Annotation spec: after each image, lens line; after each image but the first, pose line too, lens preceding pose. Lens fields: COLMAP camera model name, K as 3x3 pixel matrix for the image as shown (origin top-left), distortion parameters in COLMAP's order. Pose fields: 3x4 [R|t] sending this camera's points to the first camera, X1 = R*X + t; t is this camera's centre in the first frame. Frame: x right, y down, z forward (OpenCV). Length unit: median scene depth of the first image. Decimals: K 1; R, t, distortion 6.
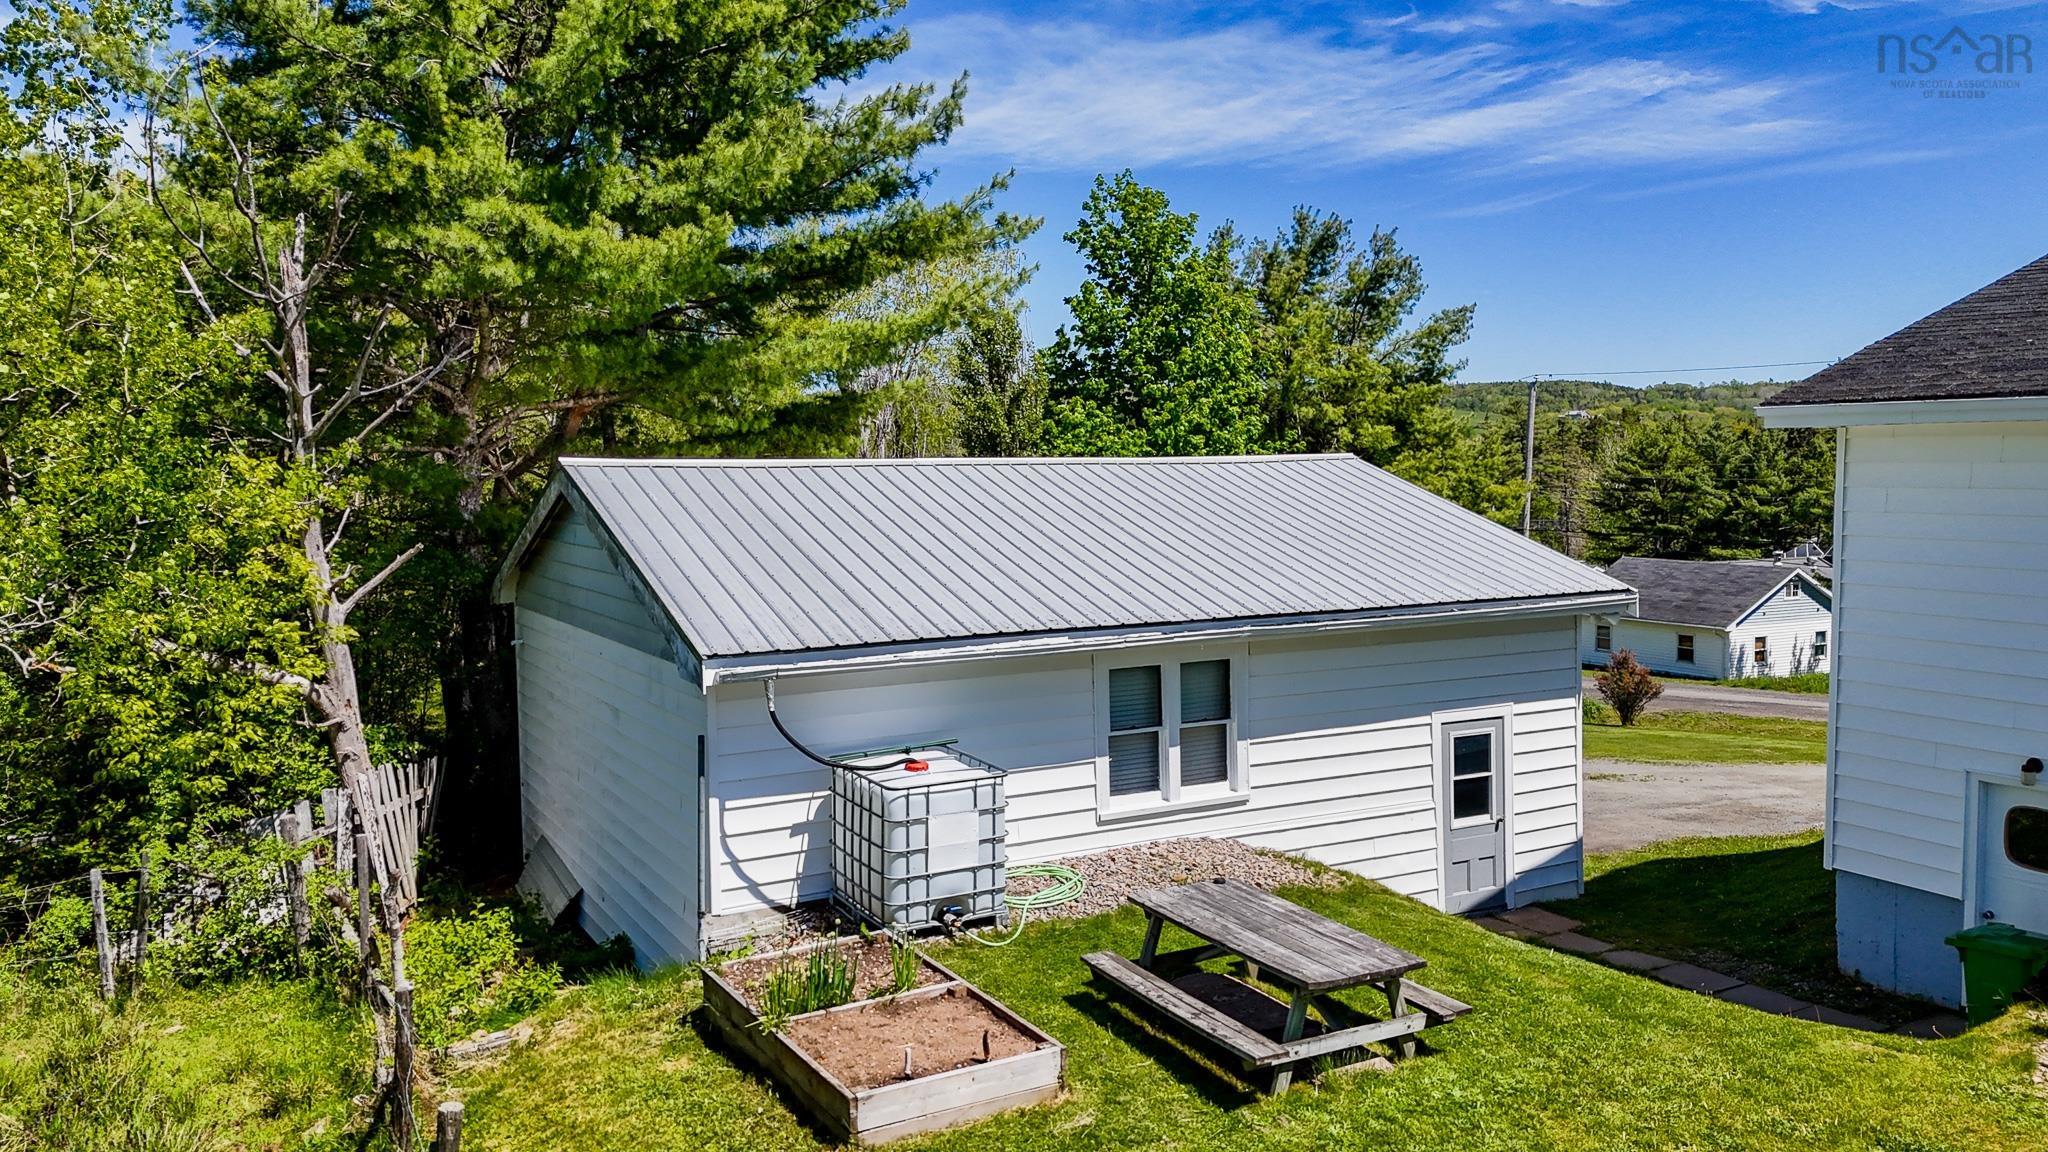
lens RADIAL K [[1500.9, 0, 1031.6], [0, 1500.9, 584.2], [0, 0, 1]] dist [0.099228, -0.117961]
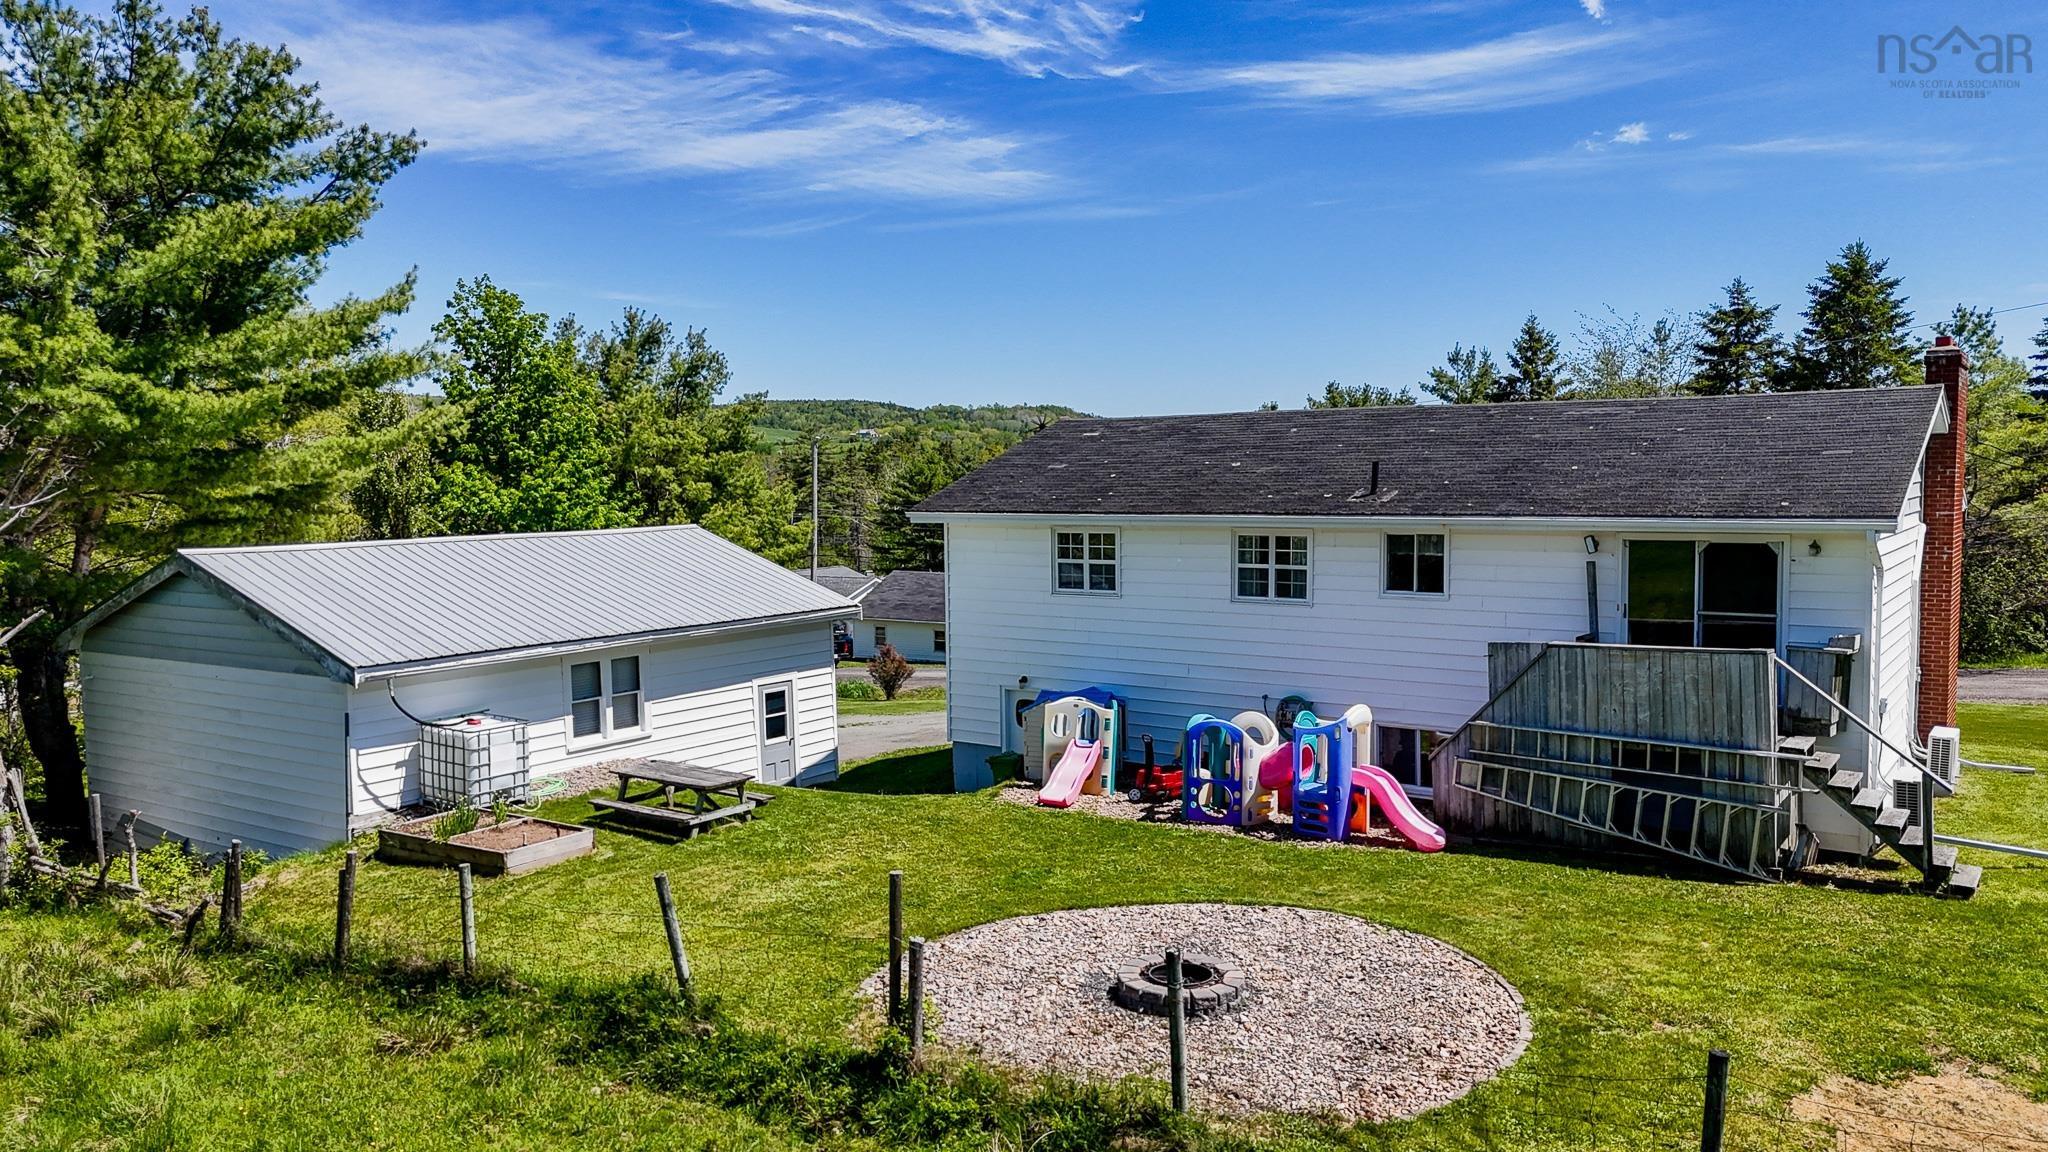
lens RADIAL K [[1527.6, 0, 1031.4], [0, 1527.6, 580.0], [0, 0, 1]] dist [0.101349, -0.110512]
pose [[0.901394, -0.036229, 0.431481, -0.204309], [0.041127, 0.999152, -0.002026, -0.014299], [-0.431042, 0.019572, 0.902120, -0.738471]]
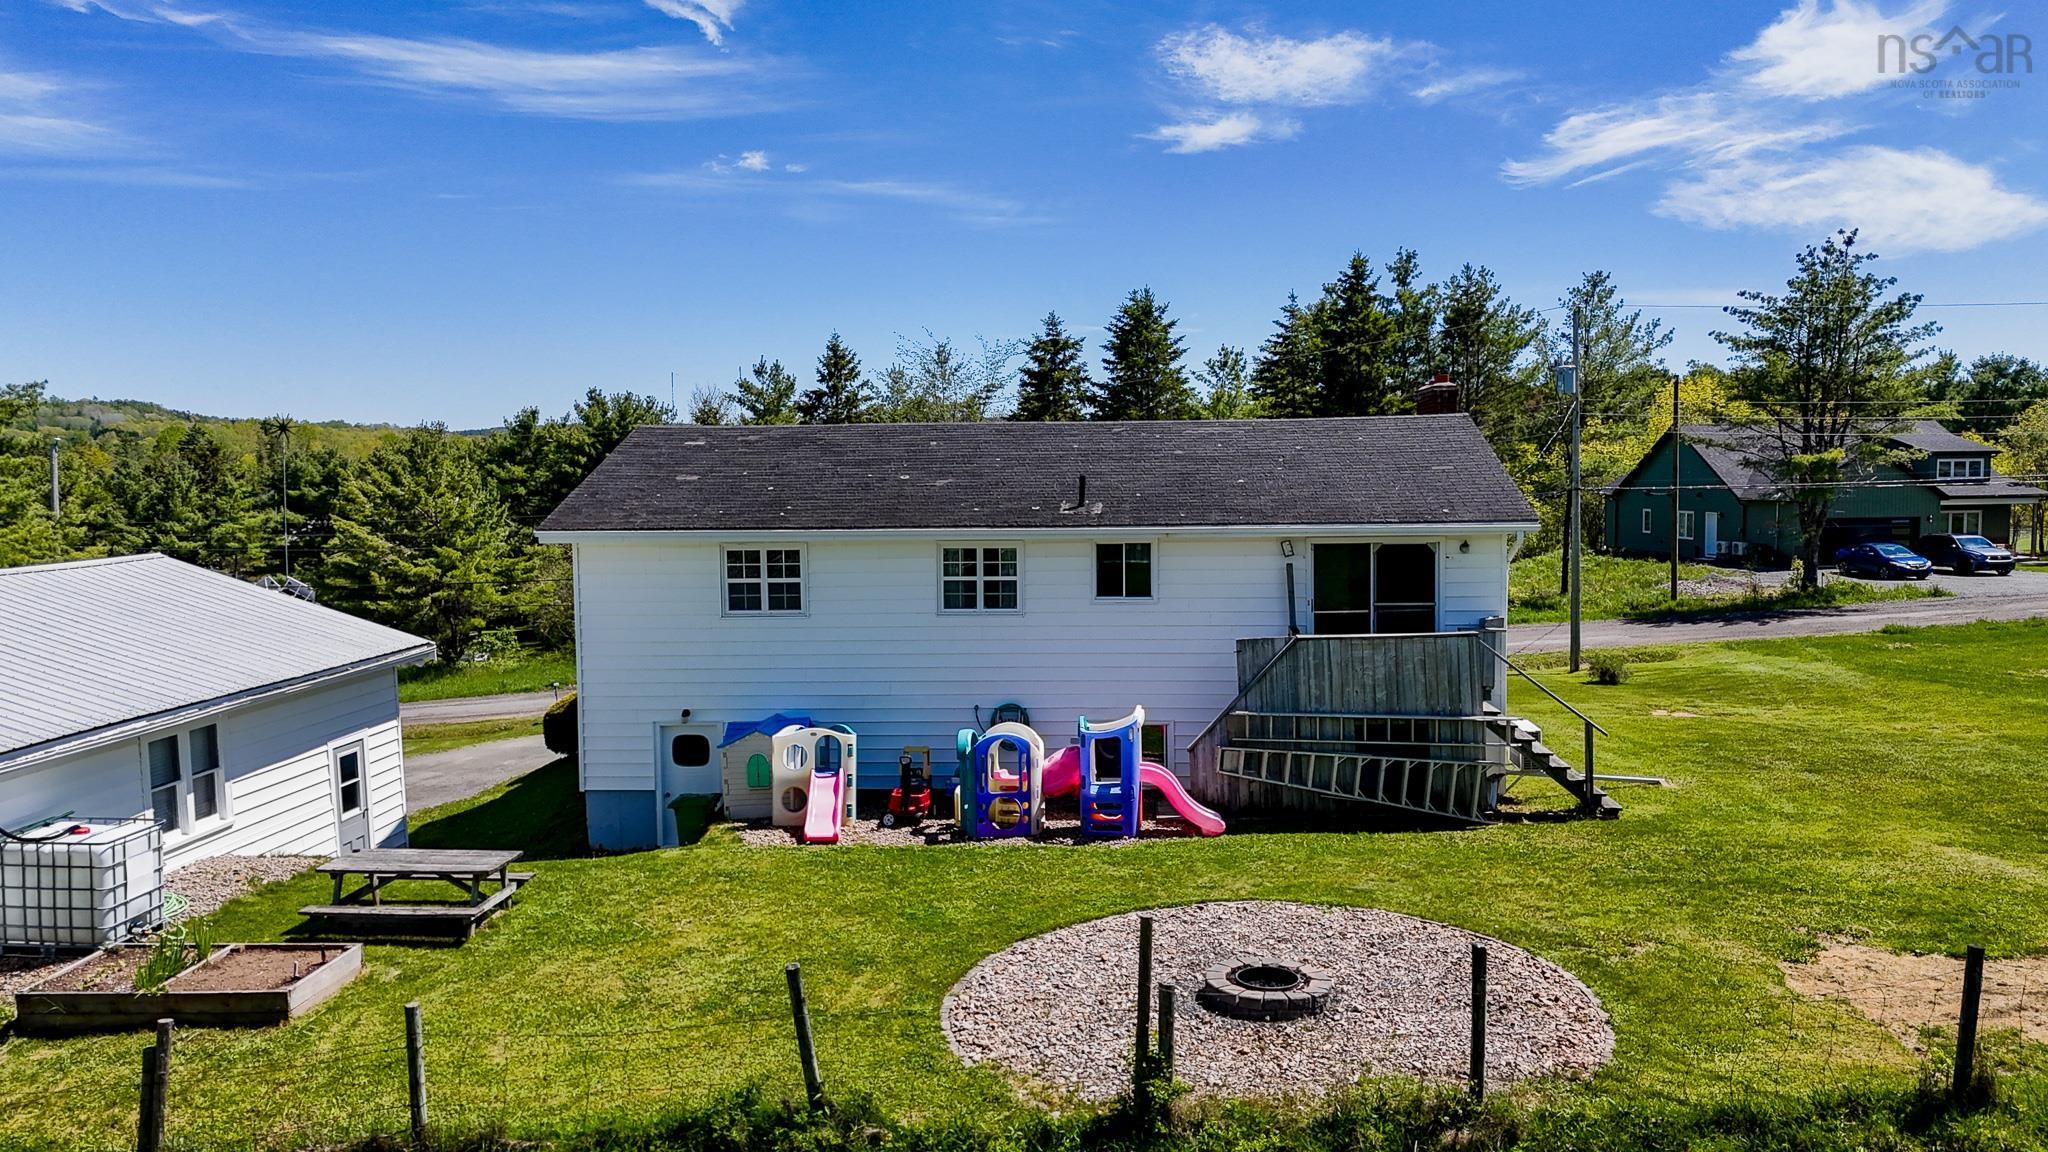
lens RADIAL K [[1527.6, 0, 1031.4], [0, 1527.6, 580.0], [0, 0, 1]] dist [0.101349, -0.110512]
pose [[0.541159, -0.063555, 0.838515, -0.582370], [0.075978, 0.996757, 0.026515, -0.055241], [-0.837481, 0.049360, 0.544233, -0.355711]]
